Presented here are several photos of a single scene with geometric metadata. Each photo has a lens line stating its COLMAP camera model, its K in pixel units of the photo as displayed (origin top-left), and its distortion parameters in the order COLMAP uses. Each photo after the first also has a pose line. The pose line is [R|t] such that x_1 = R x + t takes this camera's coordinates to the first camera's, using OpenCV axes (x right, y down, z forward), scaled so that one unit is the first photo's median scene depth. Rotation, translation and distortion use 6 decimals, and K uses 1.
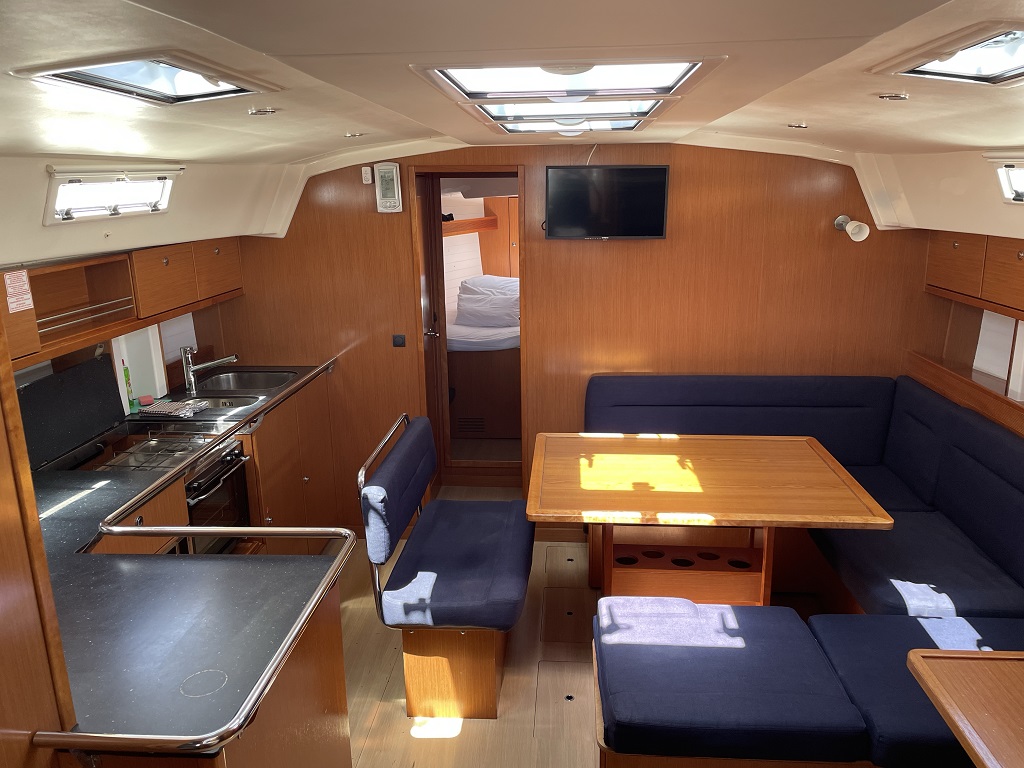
lens RADIAL K [[771.6, 0, 521.0], [0, 771.6, 385.8], [0, 0, 1]] dist [0.050340, -0.076396]
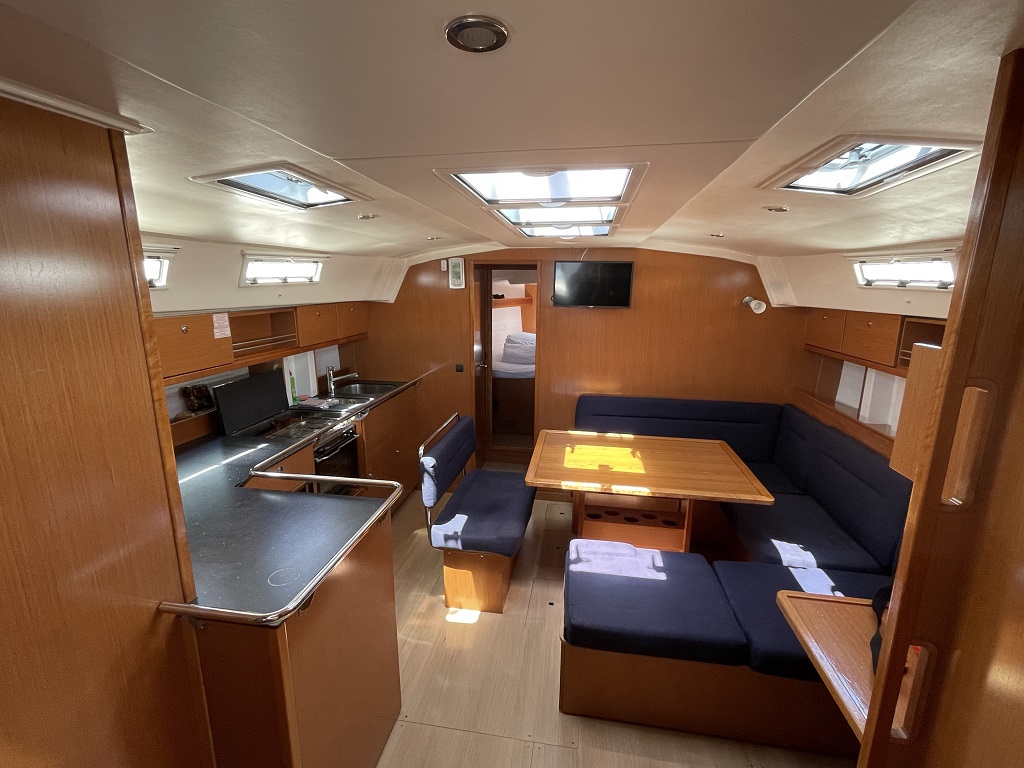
lens RADIAL K [[469.9, 0, 508.9], [0, 469.9, 386.7], [0, 0, 1]] dist [-0.017248, 0.001727]
pose [[0.994813, 0.040782, -0.093184, 0.048940], [-0.044249, 0.998392, -0.035440, 0.013437], [0.091589, 0.039379, 0.995018, 0.063917]]
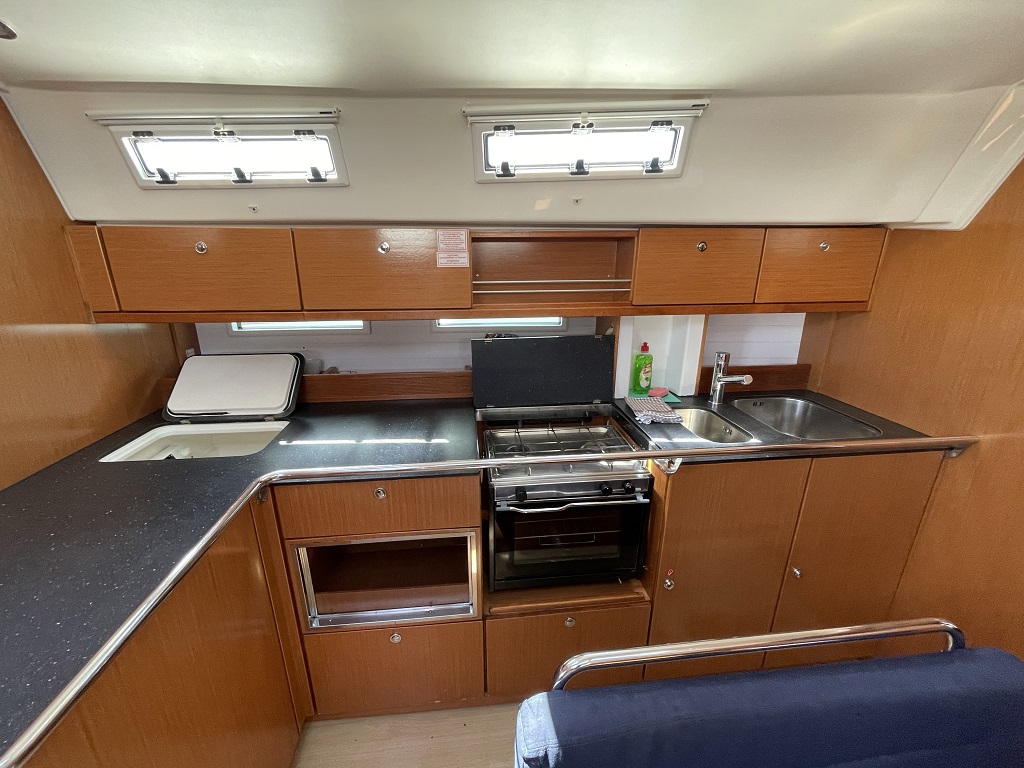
lens RADIAL K [[421.0, 0, 503.5], [0, 421.0, 389.0], [0, 0, 1]] dist [-0.006359, -0.000782]
pose [[0.169538, 0.319425, -0.932322, -0.019968], [-0.247954, 0.929411, 0.273338, -0.099235], [0.953821, 0.184832, 0.236774, 0.816670]]
